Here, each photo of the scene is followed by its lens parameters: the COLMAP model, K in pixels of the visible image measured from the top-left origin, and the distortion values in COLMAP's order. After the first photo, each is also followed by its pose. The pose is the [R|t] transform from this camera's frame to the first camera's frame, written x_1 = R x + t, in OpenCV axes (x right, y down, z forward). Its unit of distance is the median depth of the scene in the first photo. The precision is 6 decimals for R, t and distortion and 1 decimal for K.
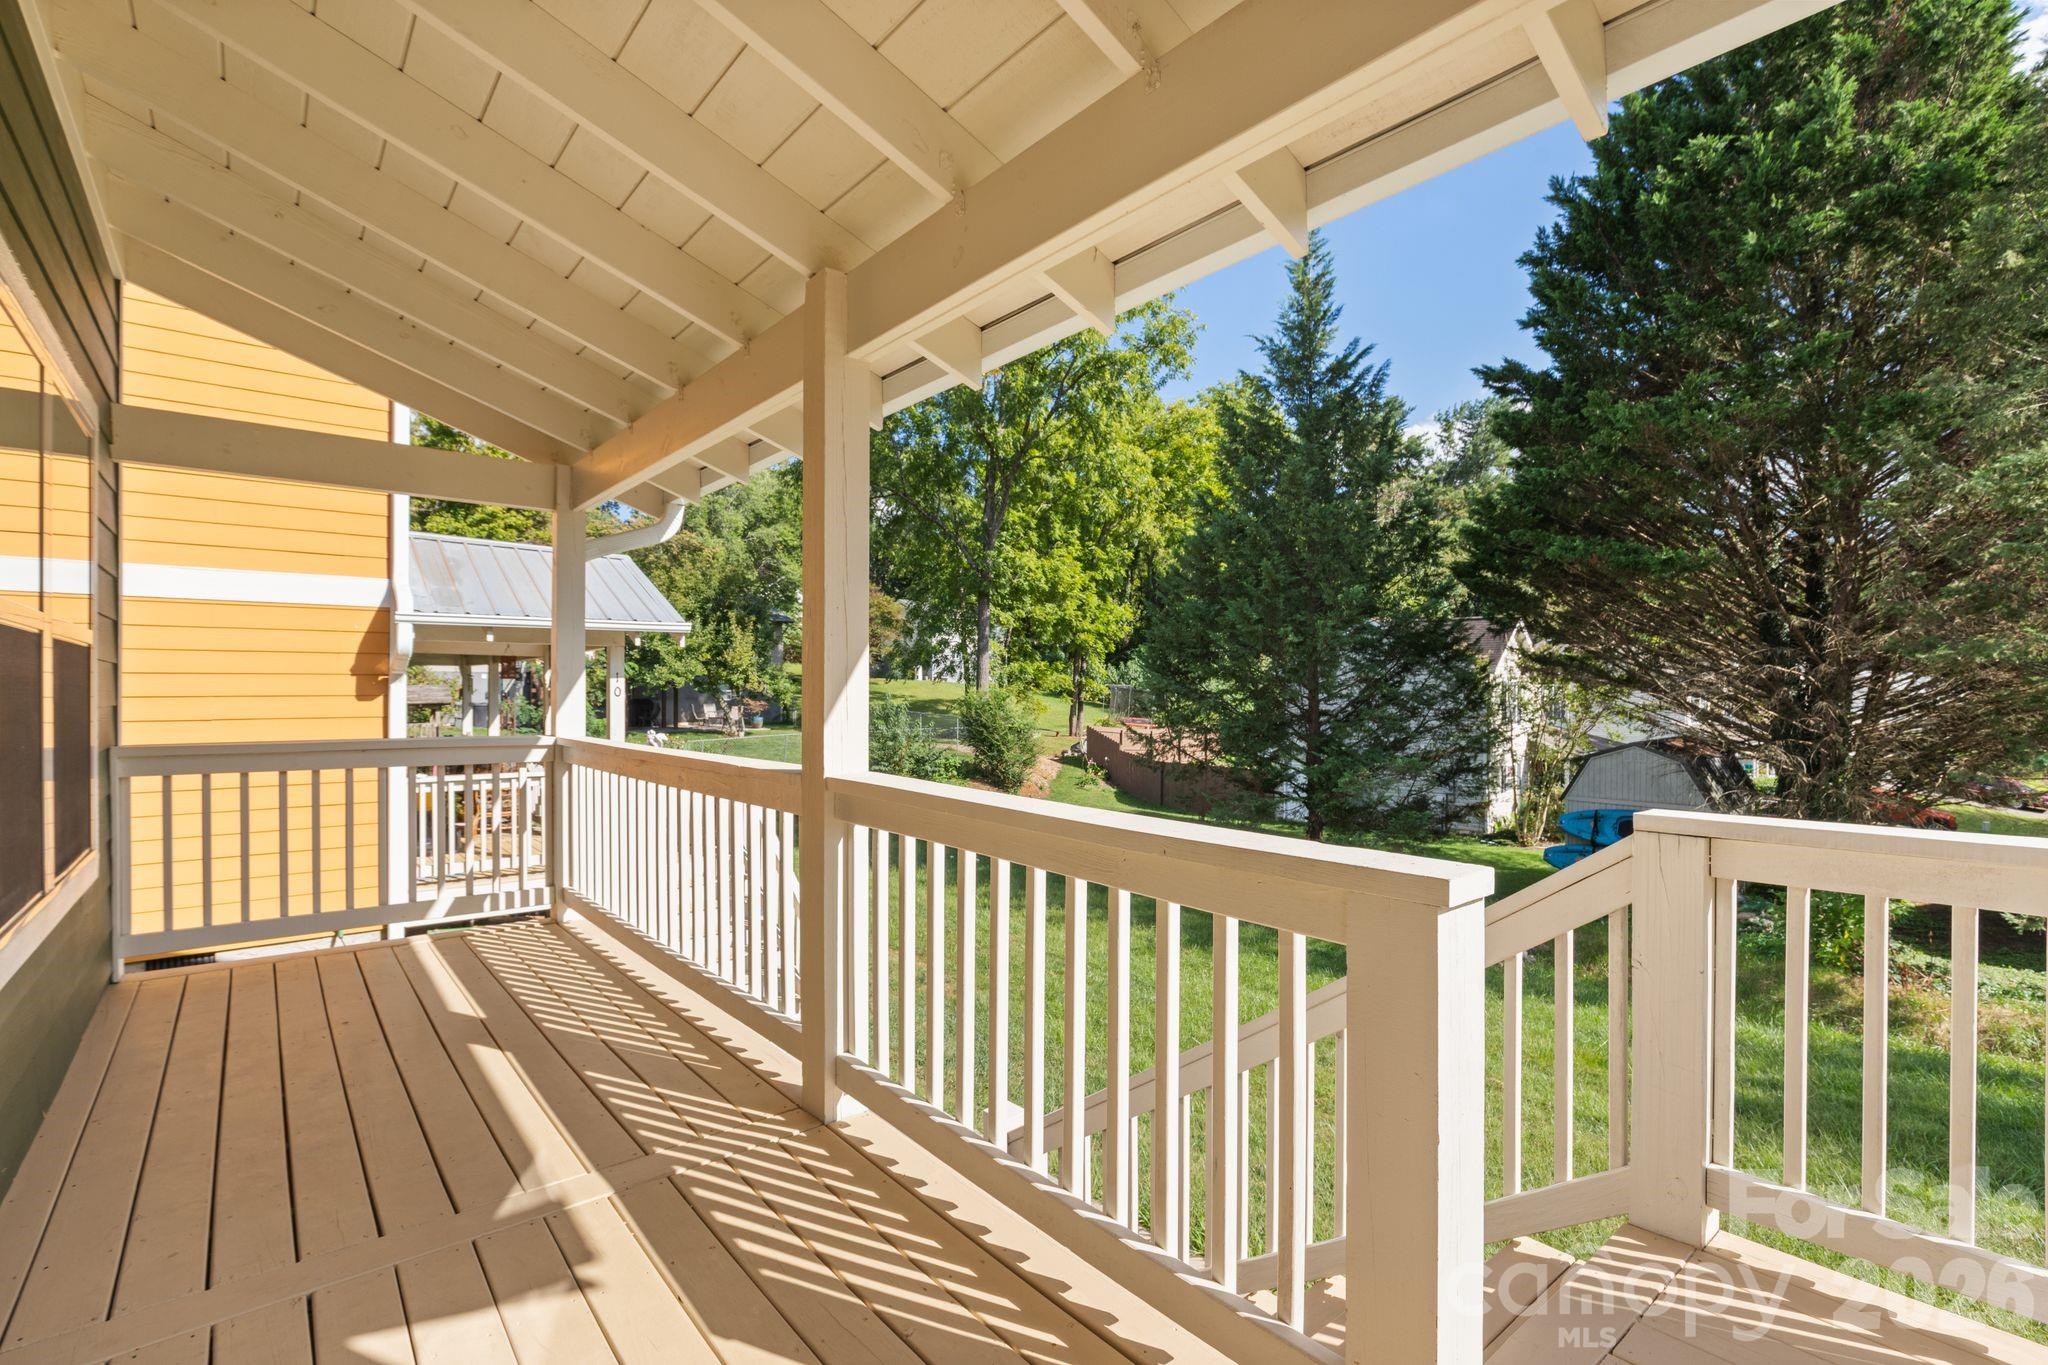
lens RADIAL K [[933.6, 0, 1024.0], [0, 933.6, 682.5], [0, 0, 1]] dist [-0.015668, 0.000118]
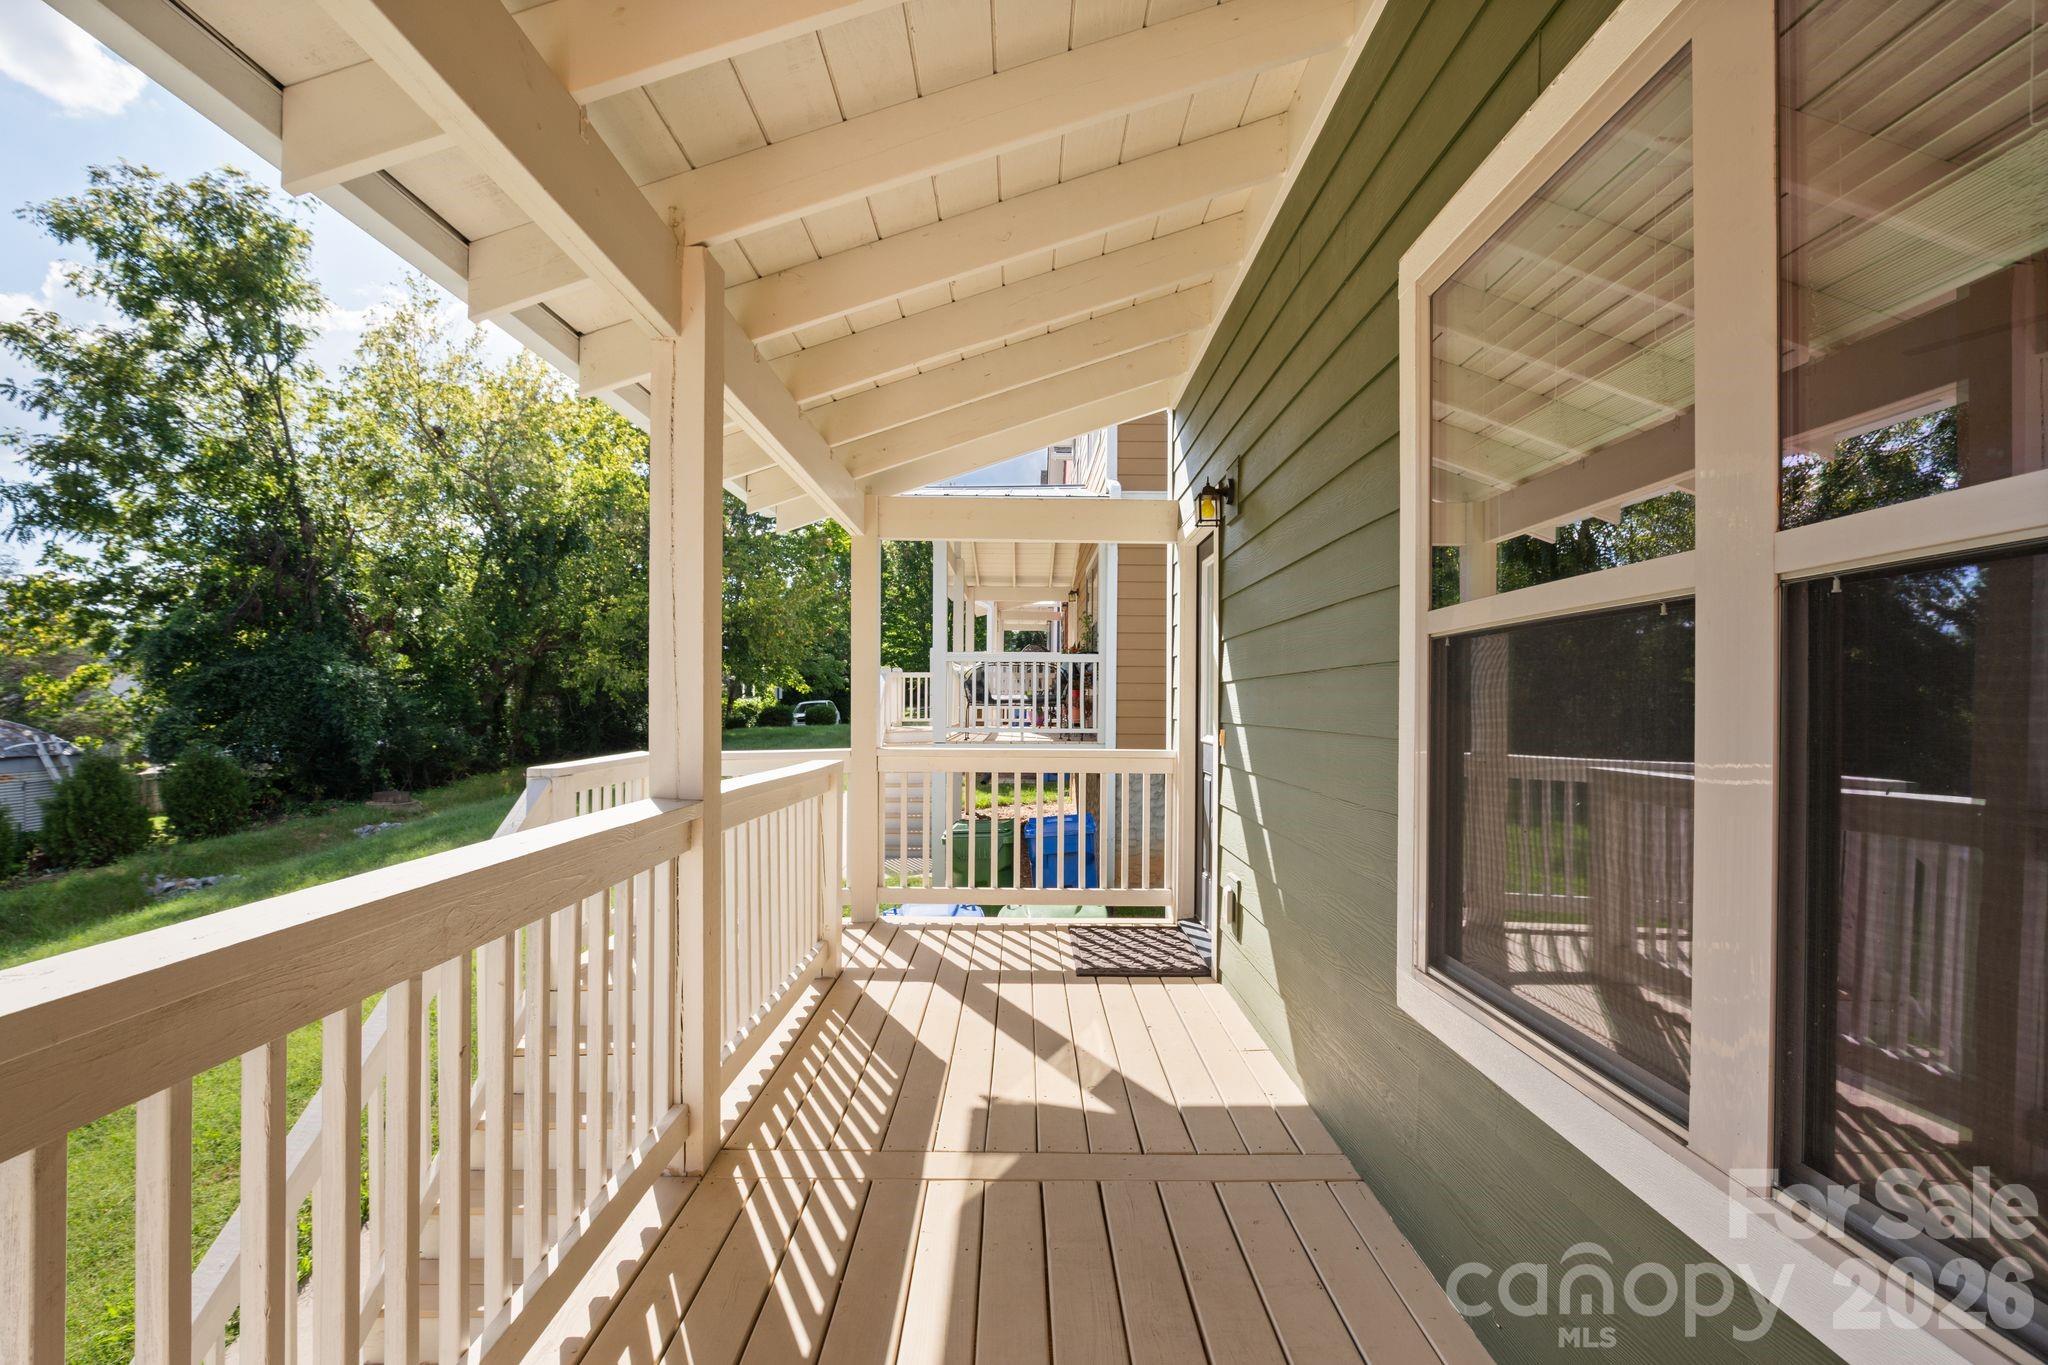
lens RADIAL K [[933.6, 0, 1024.0], [0, 933.6, 682.5], [0, 0, 1]] dist [-0.015668, 0.000118]
pose [[-0.770468, 0.008776, 0.637418, -1.200507], [-0.009316, 0.999643, -0.025023, 0.005434], [-0.637410, -0.025218, -0.770112, 1.723268]]
